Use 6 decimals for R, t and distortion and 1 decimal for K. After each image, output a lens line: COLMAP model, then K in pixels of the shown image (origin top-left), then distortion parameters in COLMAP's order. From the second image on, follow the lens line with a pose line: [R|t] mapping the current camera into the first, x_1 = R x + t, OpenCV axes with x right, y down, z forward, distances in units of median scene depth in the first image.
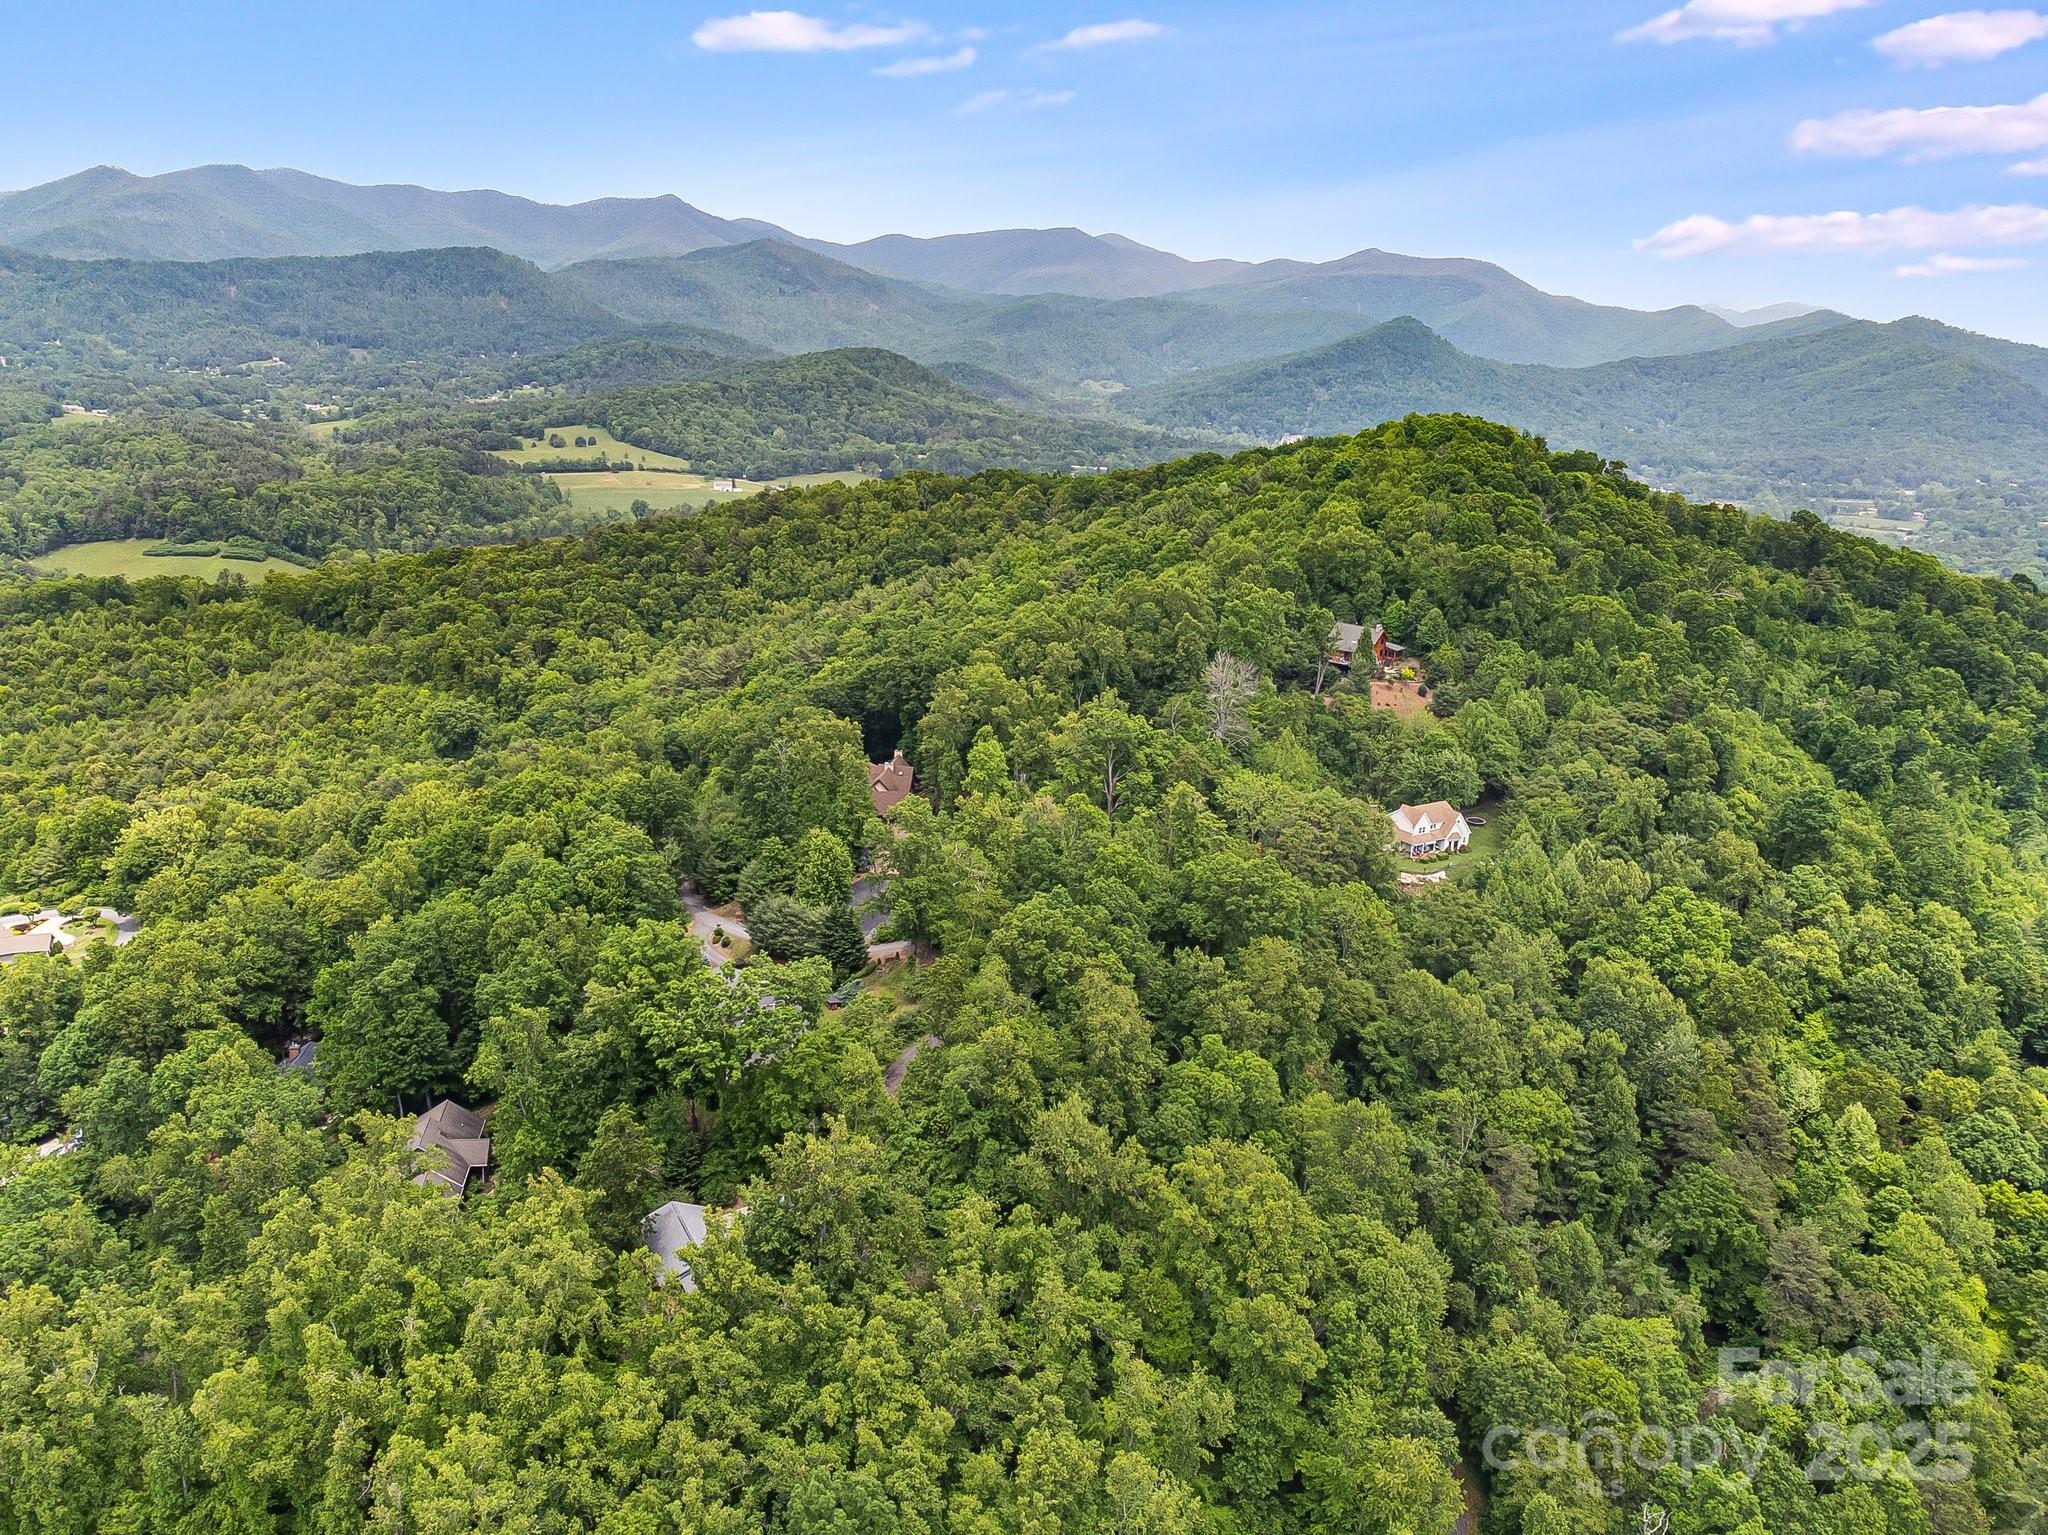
lens RADIAL K [[1455.5, 0, 1030.3], [0, 1455.5, 690.3], [0, 0, 1]] dist [0.100315, 0.005286]
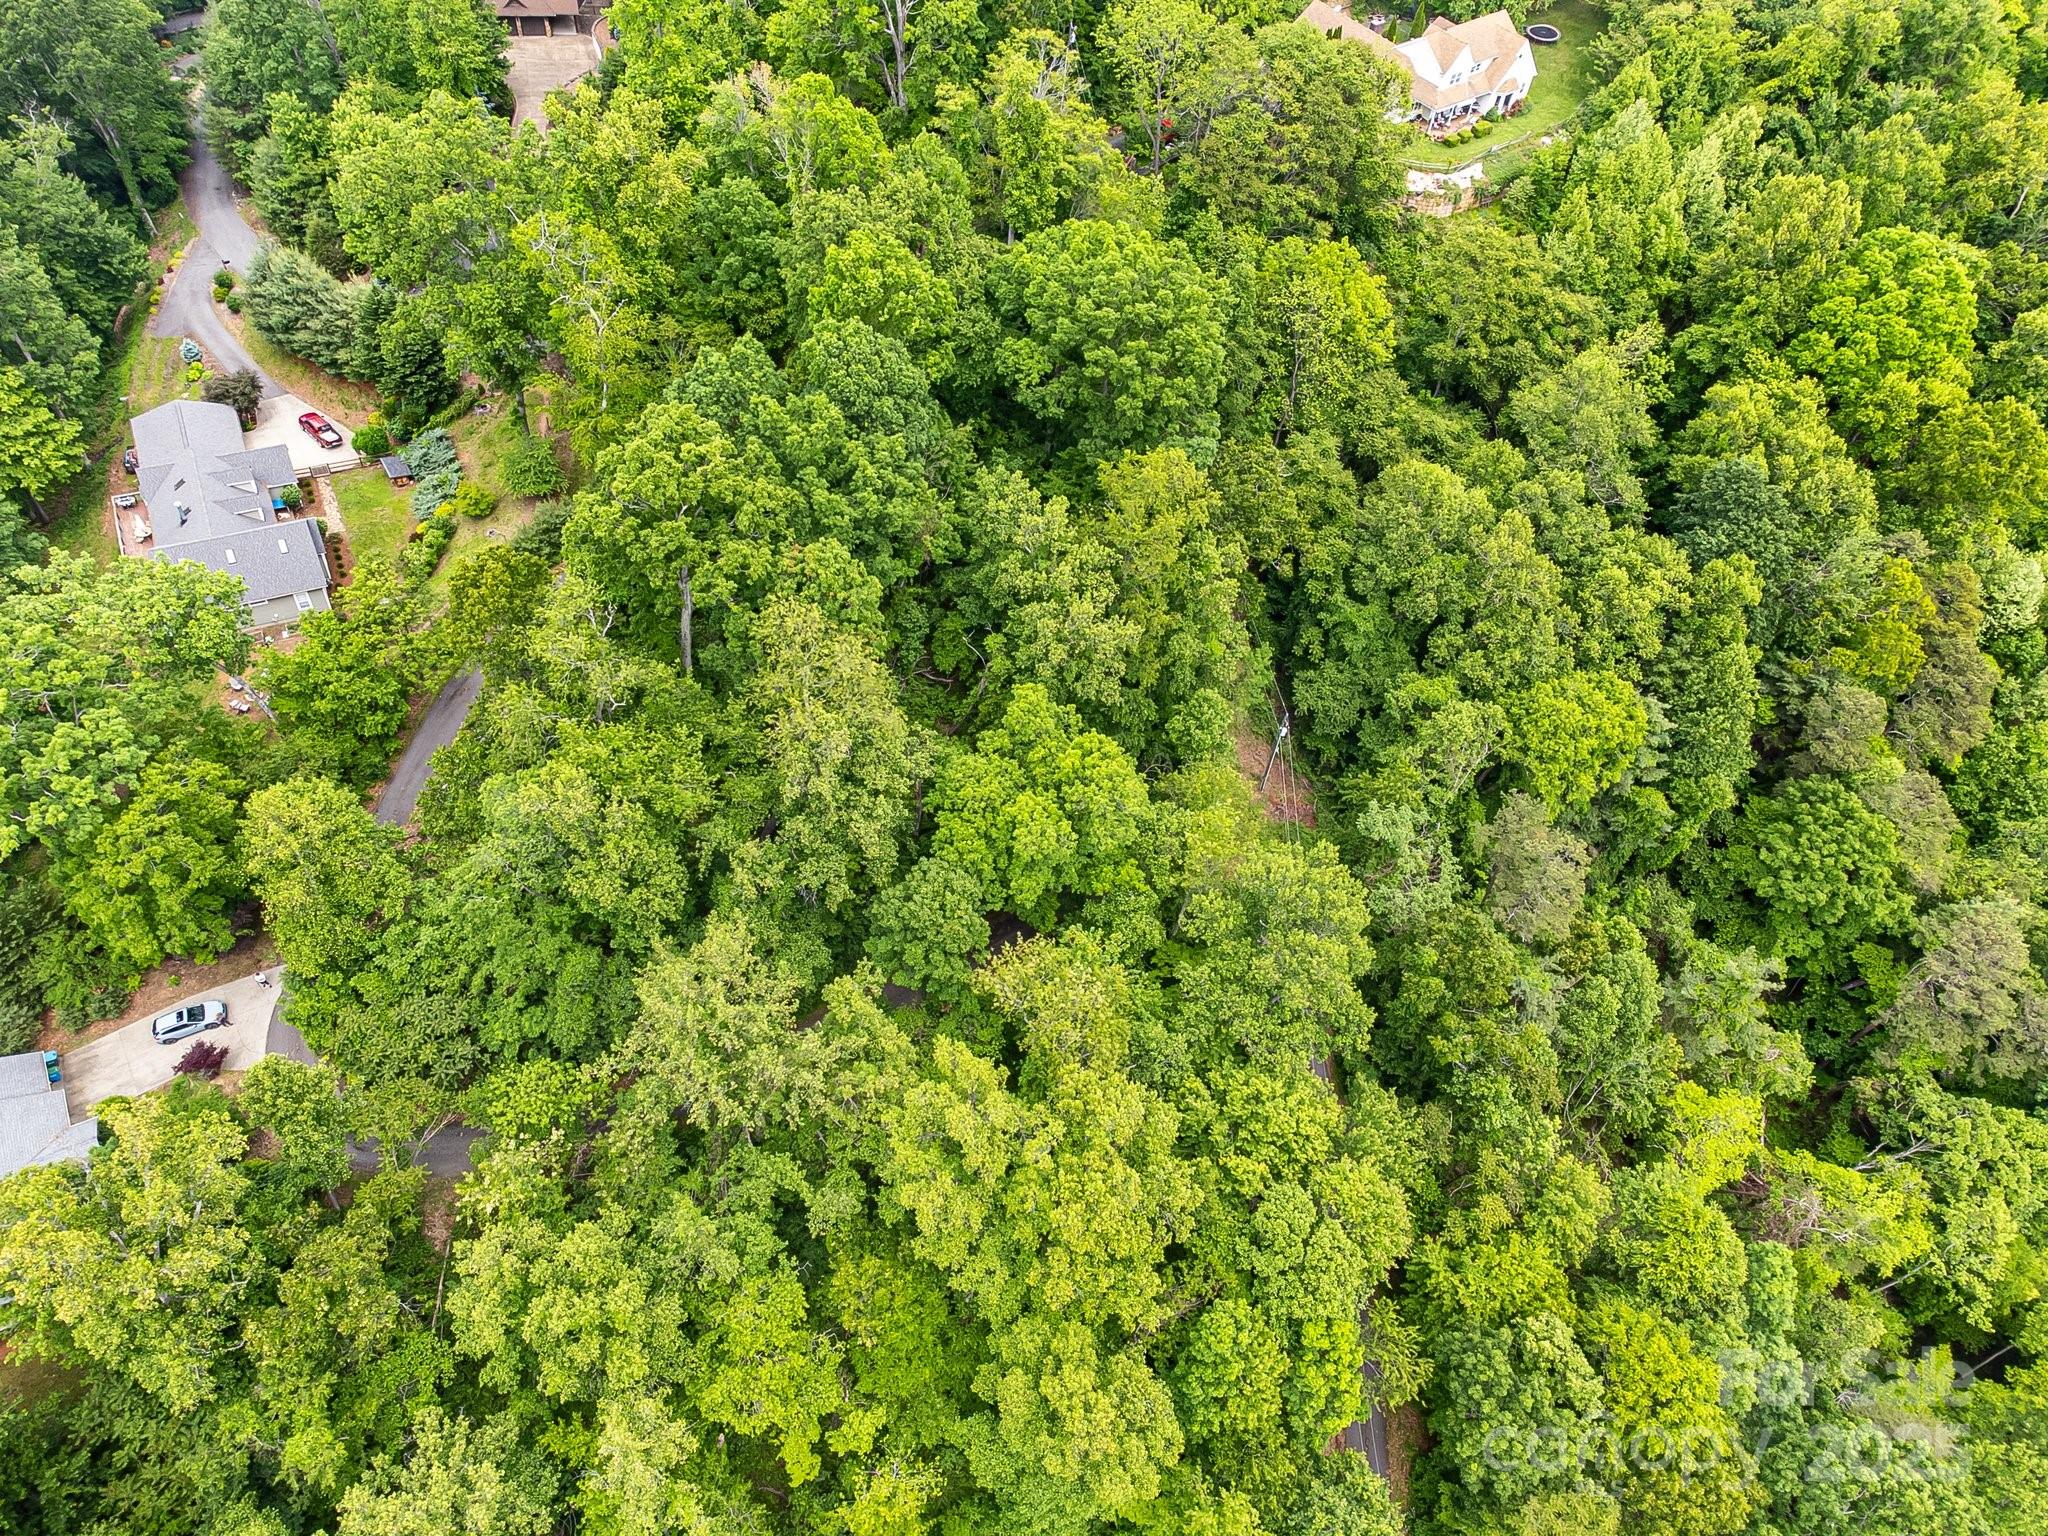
lens RADIAL K [[1455.5, 0, 1030.3], [0, 1455.5, 690.8], [0, 0, 1]] dist [0.100315, 0.005286]
pose [[0.998678, -0.023301, 0.045822, 0.083542], [-0.007190, 0.819290, 0.573334, -0.051233], [-0.050900, -0.572905, 0.818040, 0.479200]]
